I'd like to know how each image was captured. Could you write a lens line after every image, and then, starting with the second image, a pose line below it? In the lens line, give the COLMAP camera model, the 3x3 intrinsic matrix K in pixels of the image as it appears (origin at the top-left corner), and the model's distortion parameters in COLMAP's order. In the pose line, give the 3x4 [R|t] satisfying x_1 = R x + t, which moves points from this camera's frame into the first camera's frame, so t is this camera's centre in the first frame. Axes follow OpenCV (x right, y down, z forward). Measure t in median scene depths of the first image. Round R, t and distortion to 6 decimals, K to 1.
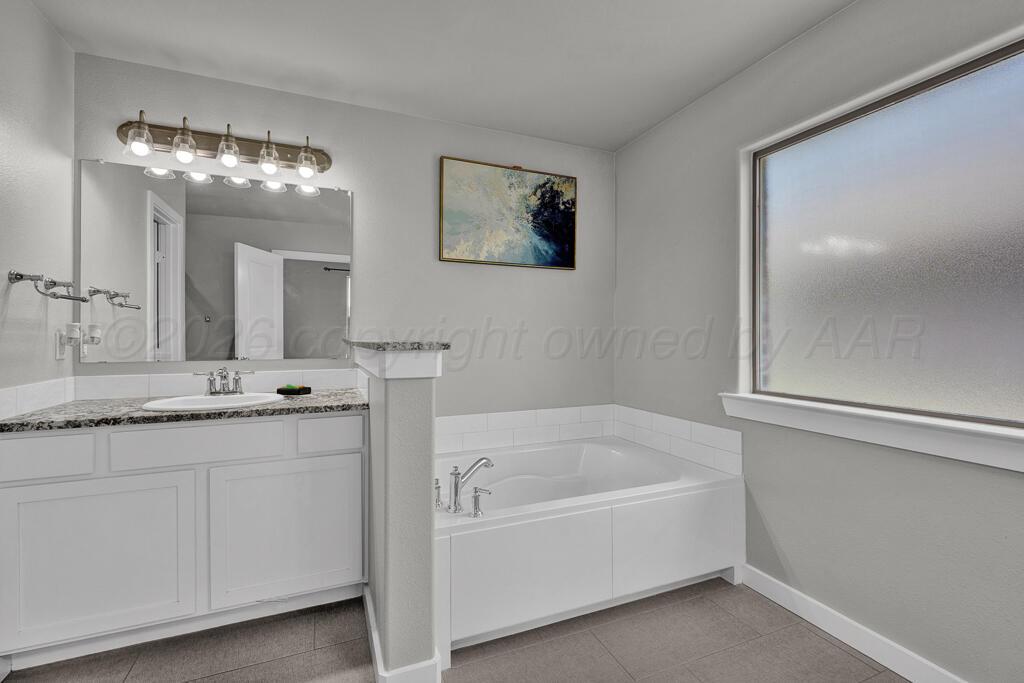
lens RADIAL K [[455.3, 0, 512.0], [0, 455.3, 341.5], [0, 0, 1]] dist [0.001453, 0.000124]
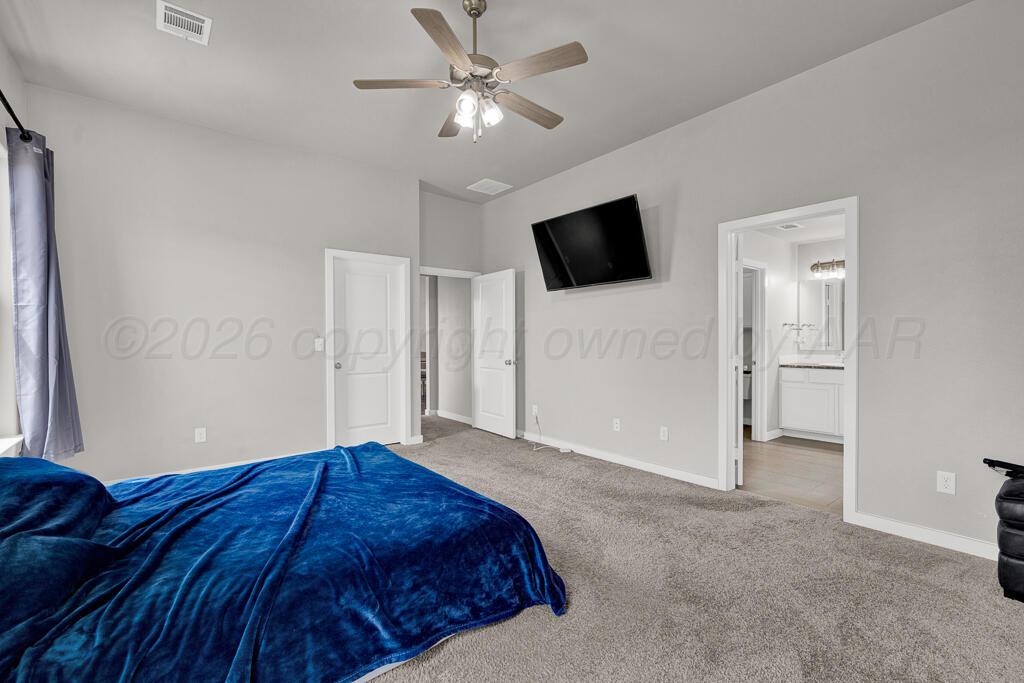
lens RADIAL K [[455.3, 0, 512.0], [0, 455.3, 341.5], [0, 0, 1]] dist [0.001453, 0.000124]
pose [[0.284476, 0.006851, -0.958659, 1.471931], [-0.002948, 0.999976, 0.006271, -0.022693], [0.958679, 0.001042, 0.284489, -1.763567]]
